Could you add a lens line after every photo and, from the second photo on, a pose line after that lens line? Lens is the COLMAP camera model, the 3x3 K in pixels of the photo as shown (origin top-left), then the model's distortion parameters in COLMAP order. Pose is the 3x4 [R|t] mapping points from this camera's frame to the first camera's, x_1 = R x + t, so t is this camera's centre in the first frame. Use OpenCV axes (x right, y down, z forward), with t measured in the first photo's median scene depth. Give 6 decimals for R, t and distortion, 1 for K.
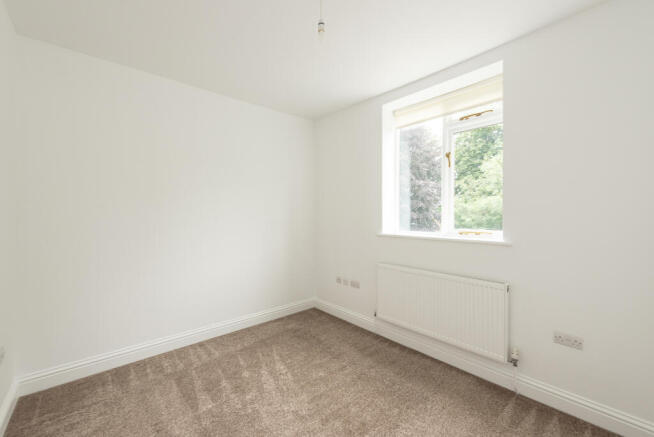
lens RADIAL K [[259.6, 0, 326.7], [0, 259.6, 217.8], [0, 0, 1]] dist [-0.002678, -0.000392]
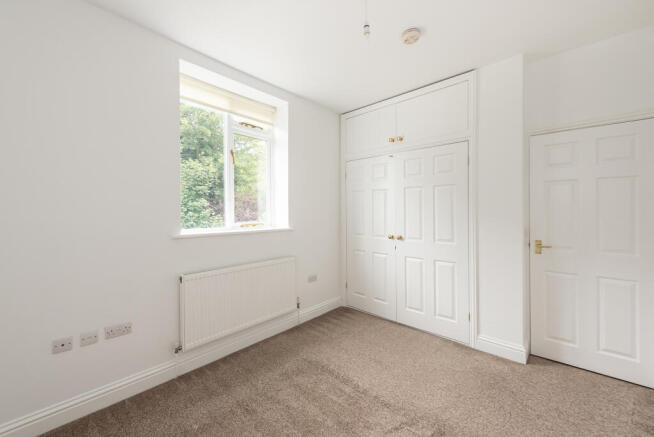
lens RADIAL K [[259.6, 0, 326.6], [0, 259.6, 214.1], [0, 0, 1]] dist [-0.002678, -0.000392]
pose [[-0.102214, -0.006566, 0.994741, -0.616399], [0.015843, 0.999841, 0.008228, 0.004971], [-0.994636, 0.016600, -0.102093, 0.743923]]
